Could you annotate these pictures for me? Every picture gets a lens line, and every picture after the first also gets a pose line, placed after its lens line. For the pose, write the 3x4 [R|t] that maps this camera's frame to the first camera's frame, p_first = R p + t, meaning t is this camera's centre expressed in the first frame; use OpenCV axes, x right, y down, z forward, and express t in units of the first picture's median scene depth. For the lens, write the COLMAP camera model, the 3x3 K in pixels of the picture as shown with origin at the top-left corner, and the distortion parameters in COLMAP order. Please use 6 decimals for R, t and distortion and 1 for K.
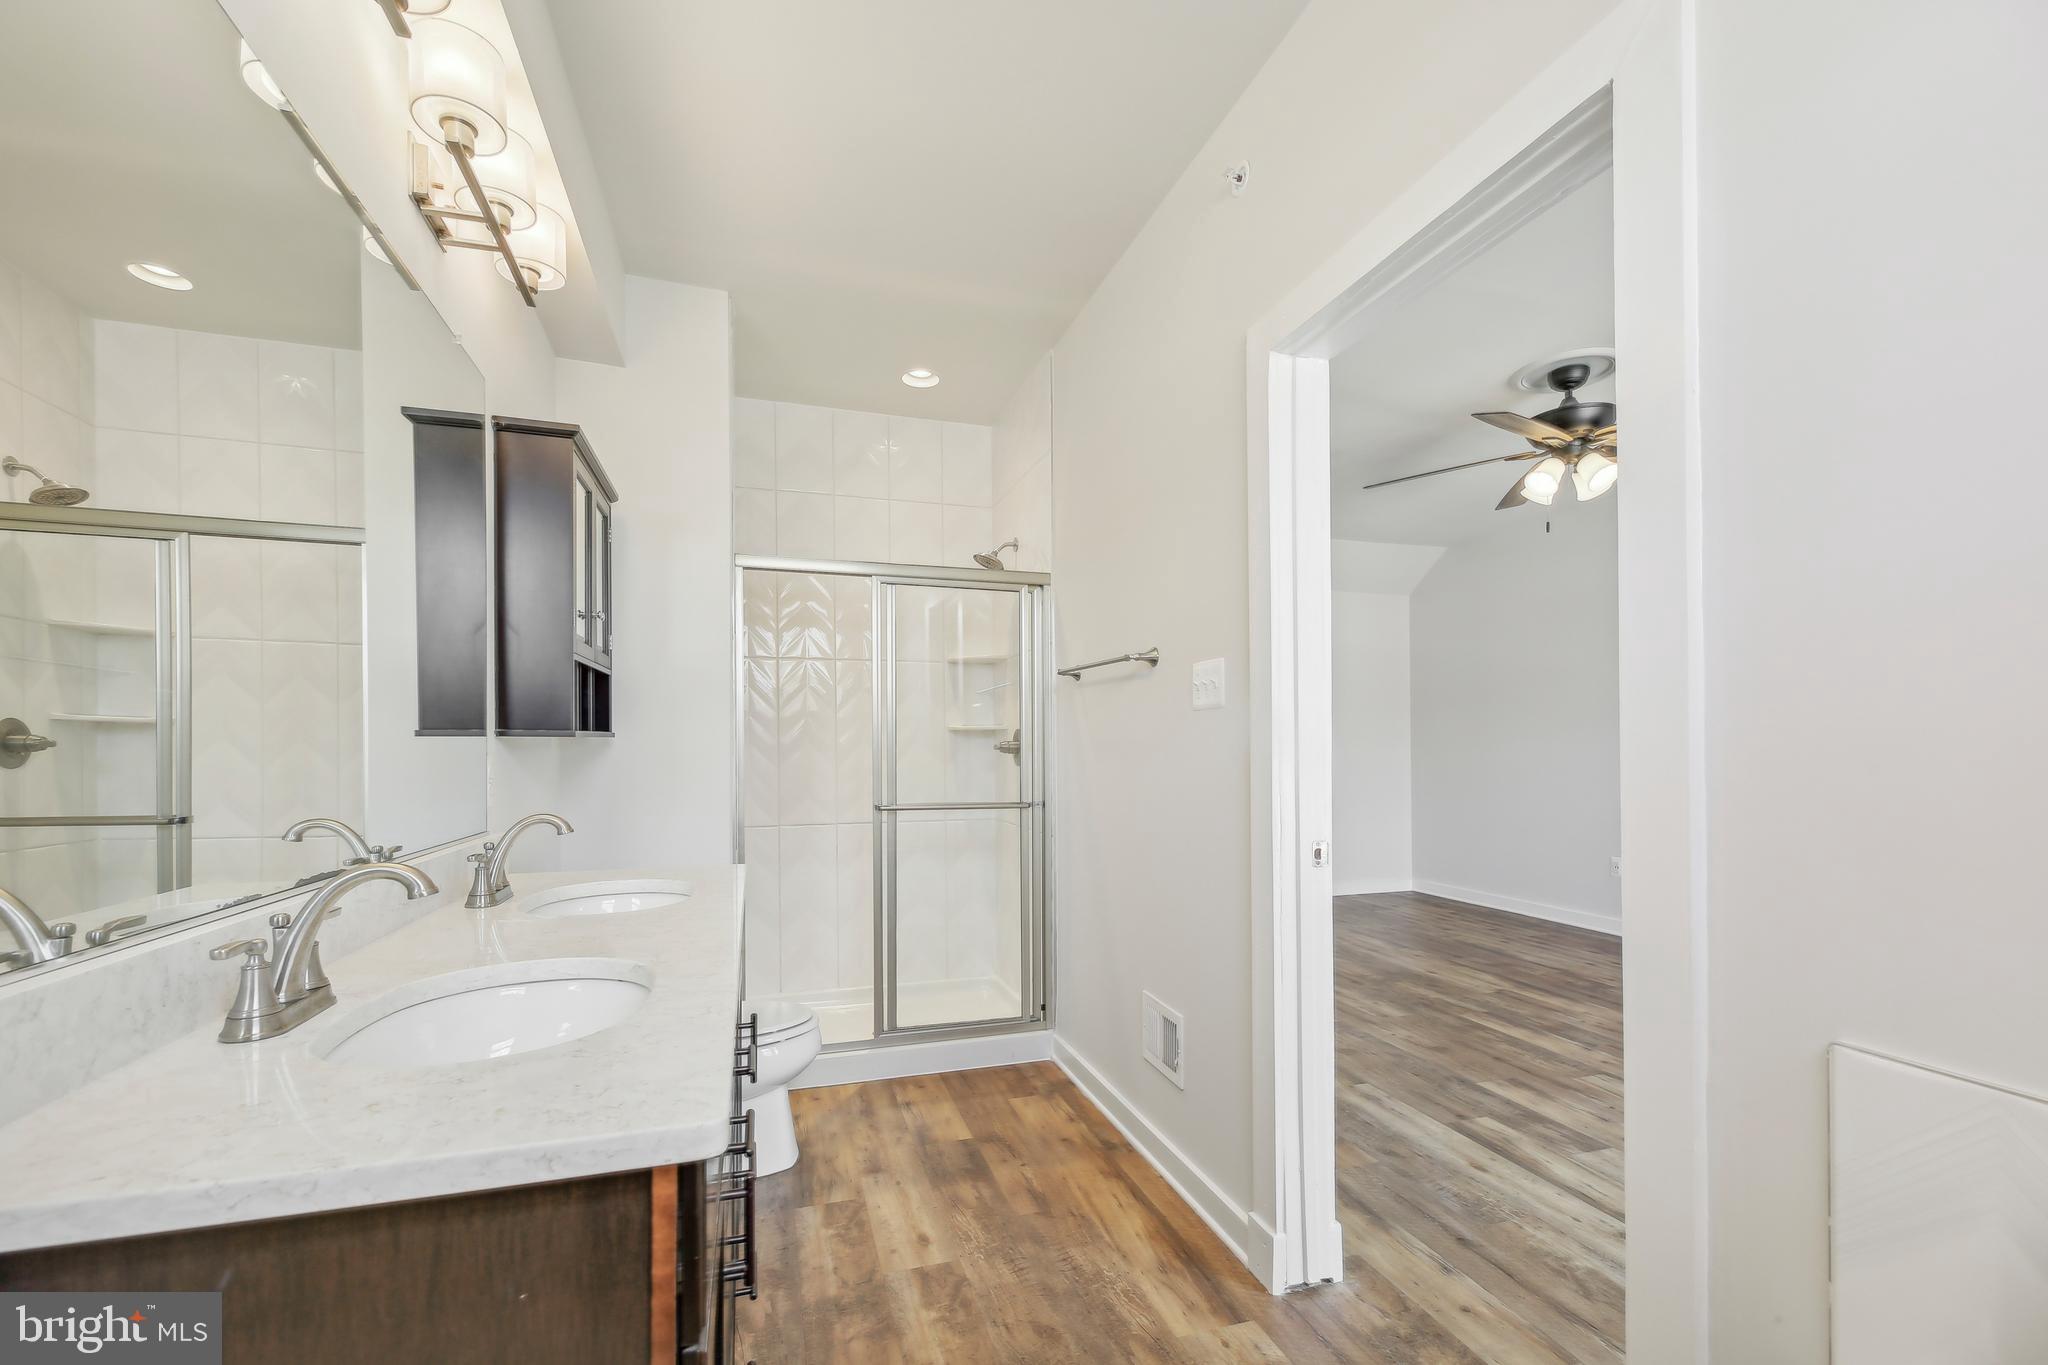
lens RADIAL K [[830.5, 0, 1020.0], [0, 830.5, 756.8], [0, 0, 1]] dist [-0.000438, -0.009195]
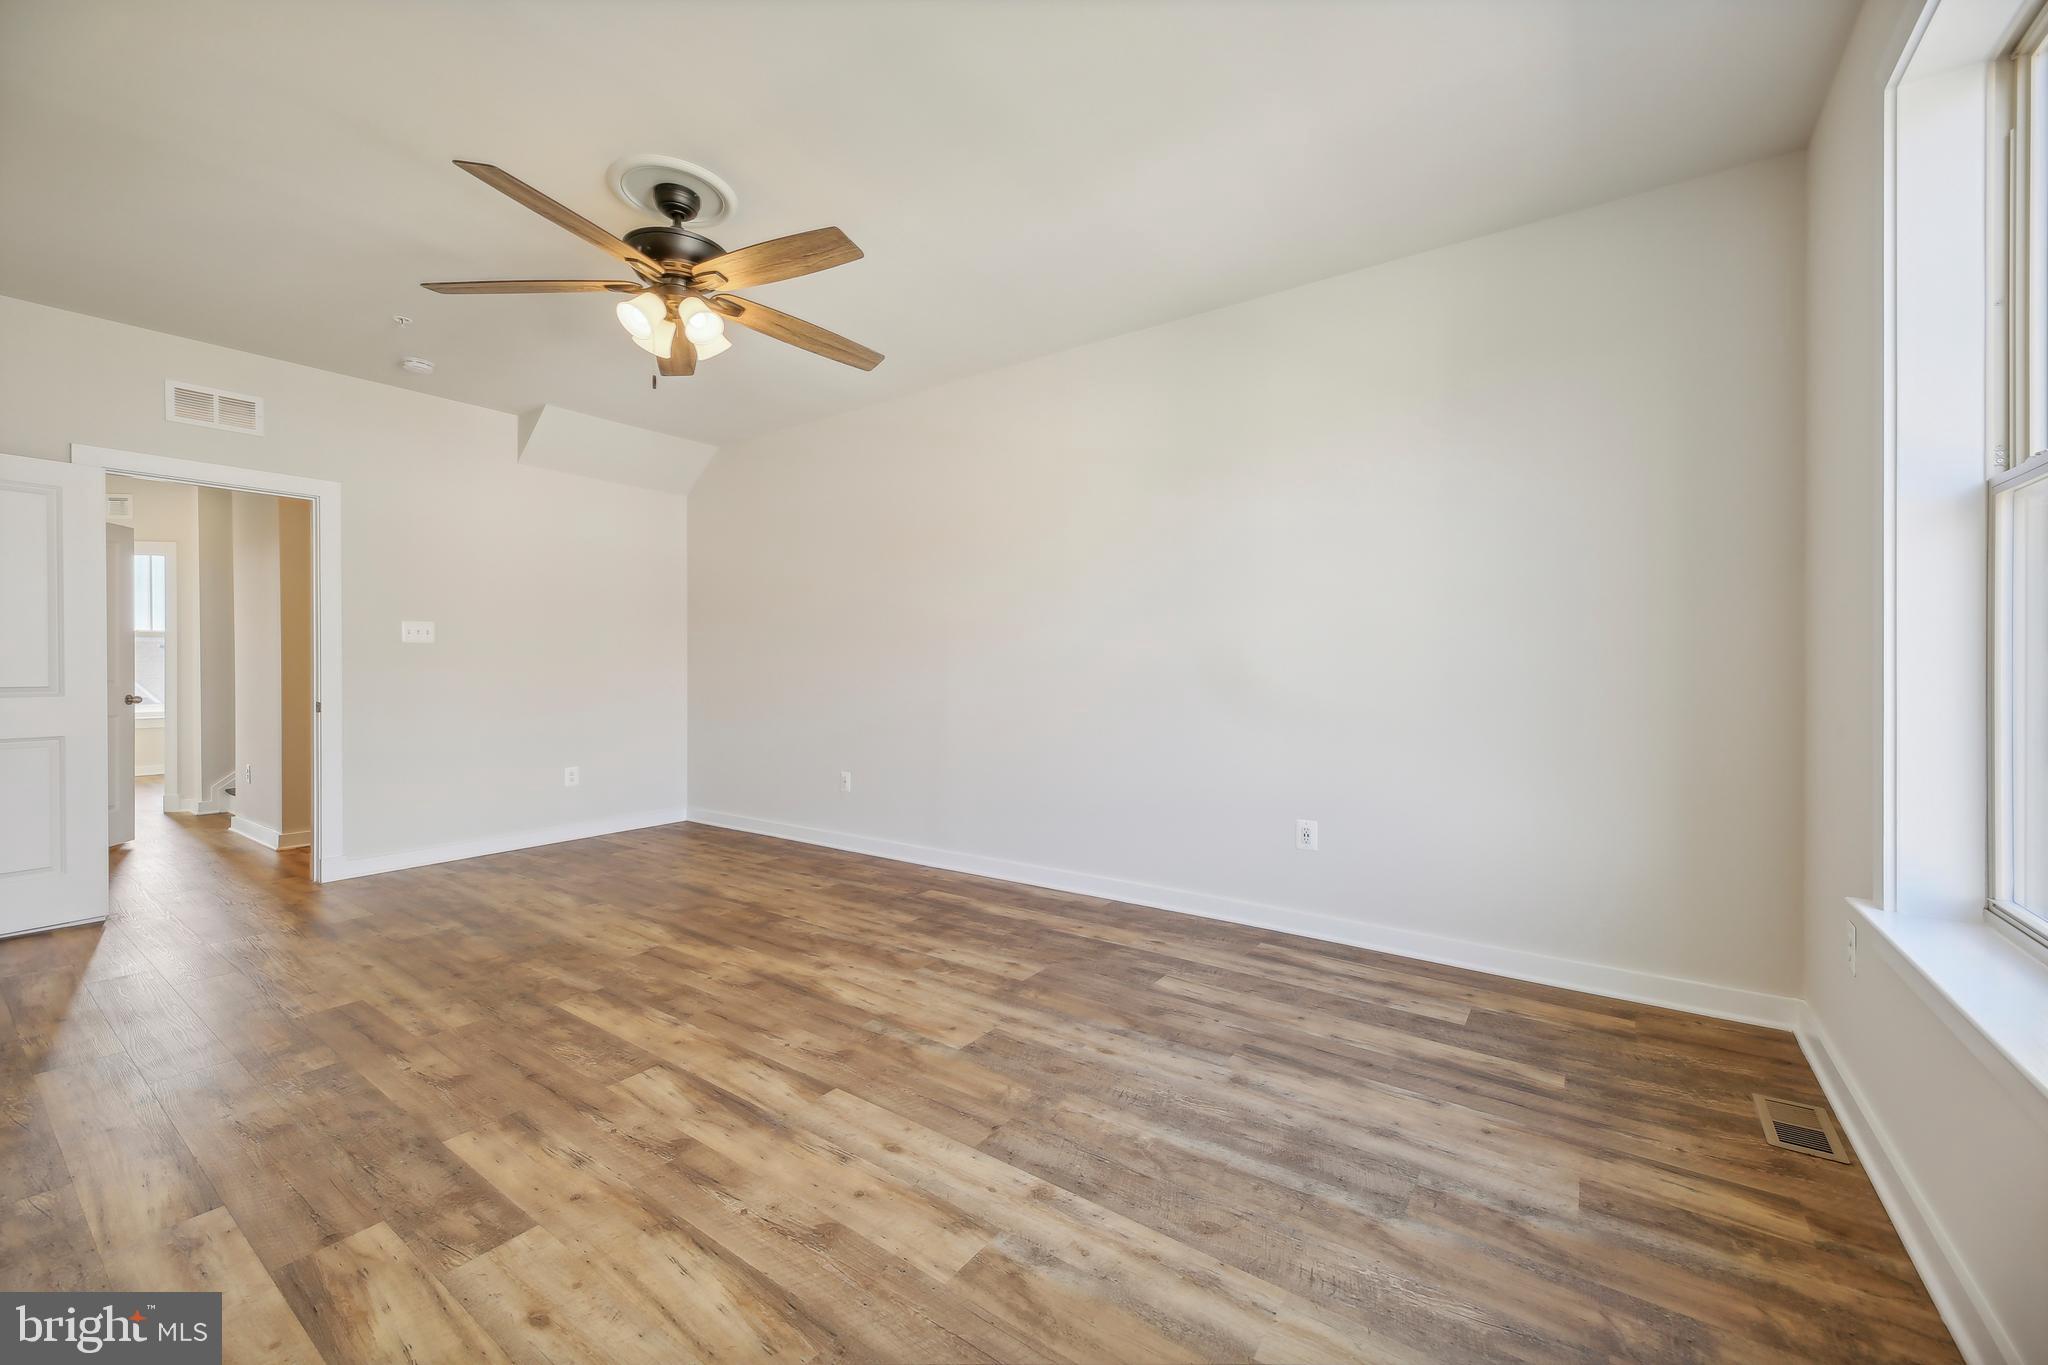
lens RADIAL K [[815.7, 0, 1018.5], [0, 815.7, 667.0], [0, 0, 1]] dist [0.010566, -0.004183]
pose [[0.798584, -0.008242, 0.601826, 0.441506], [0.015655, 0.999852, -0.007080, 0.015849], [-0.601679, 0.015076, 0.798596, 0.149074]]
